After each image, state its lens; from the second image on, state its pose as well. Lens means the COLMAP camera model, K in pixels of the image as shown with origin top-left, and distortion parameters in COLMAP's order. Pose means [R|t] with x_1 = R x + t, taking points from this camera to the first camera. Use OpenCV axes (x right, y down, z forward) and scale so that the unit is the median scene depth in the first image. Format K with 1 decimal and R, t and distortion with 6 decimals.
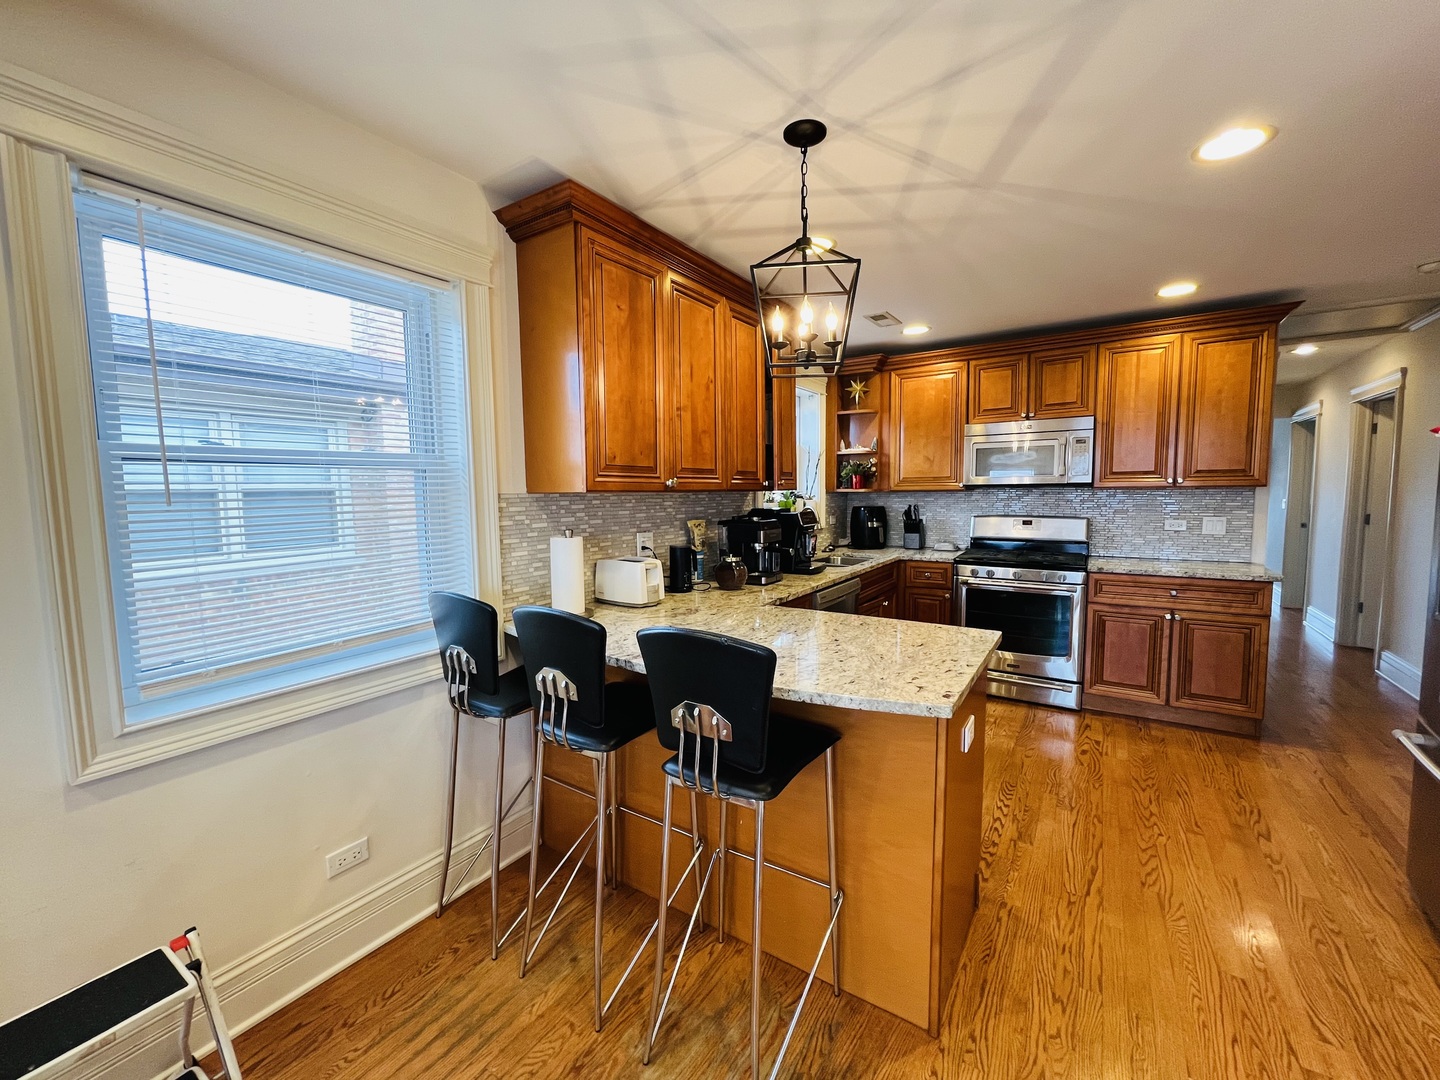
lens RADIAL K [[580.5, 0, 720.0], [0, 580.5, 540.0], [0, 0, 1]] dist [-0.001336, 0.000089]
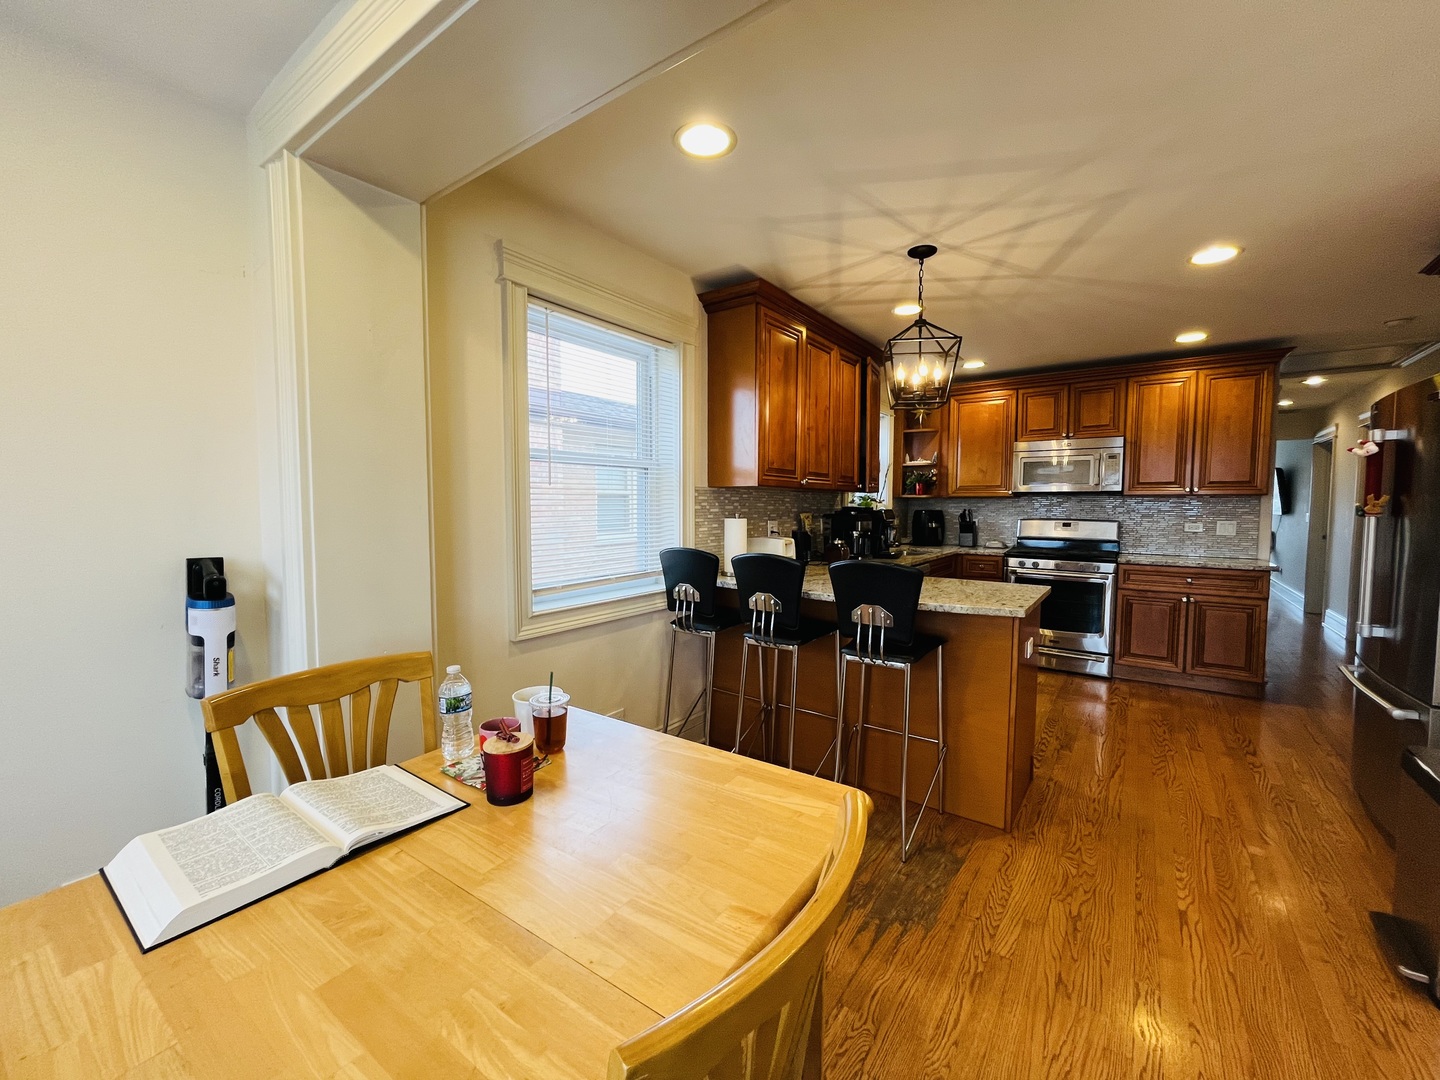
lens RADIAL K [[580.5, 0, 720.0], [0, 580.5, 540.0], [0, 0, 1]] dist [-0.001336, 0.000089]
pose [[0.998738, 0.018737, -0.046598, -0.160188], [-0.019825, 0.999539, -0.022994, 0.055169], [0.046146, 0.023889, 0.998649, -0.283654]]
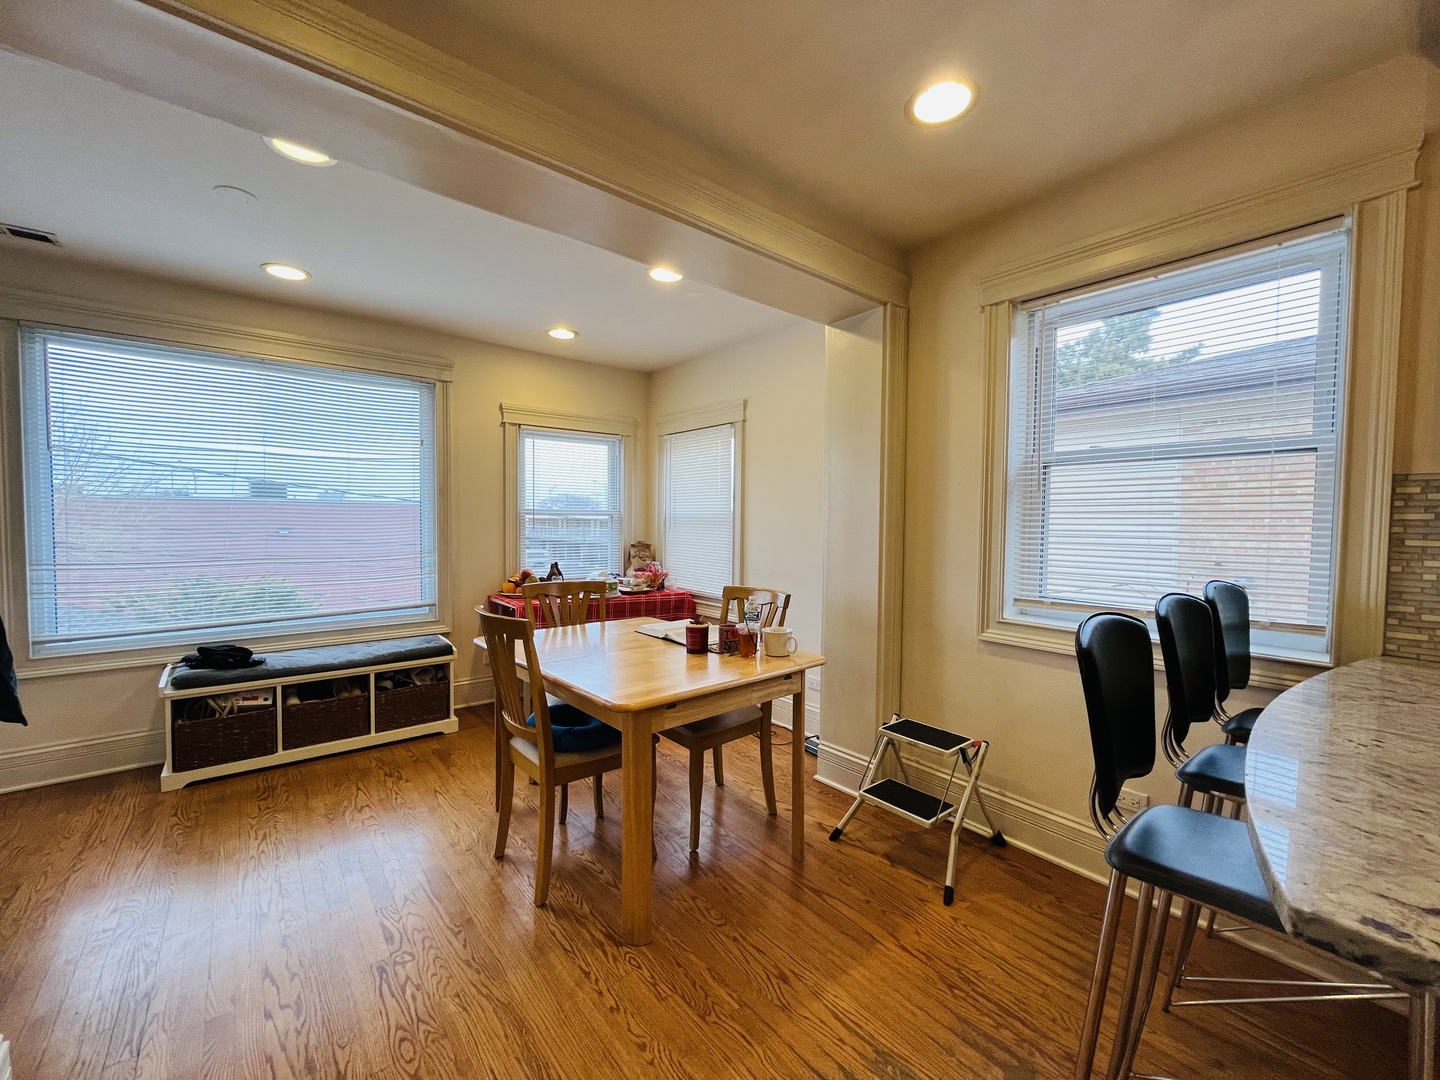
lens RADIAL K [[580.5, 0, 720.0], [0, 580.5, 540.0], [0, 0, 1]] dist [-0.001336, 0.000089]
pose [[-0.299530, 0.046373, -0.952959, 0.355496], [-0.086389, 0.993397, 0.075494, 0.012267], [0.950168, 0.104938, -0.293546, 0.278815]]
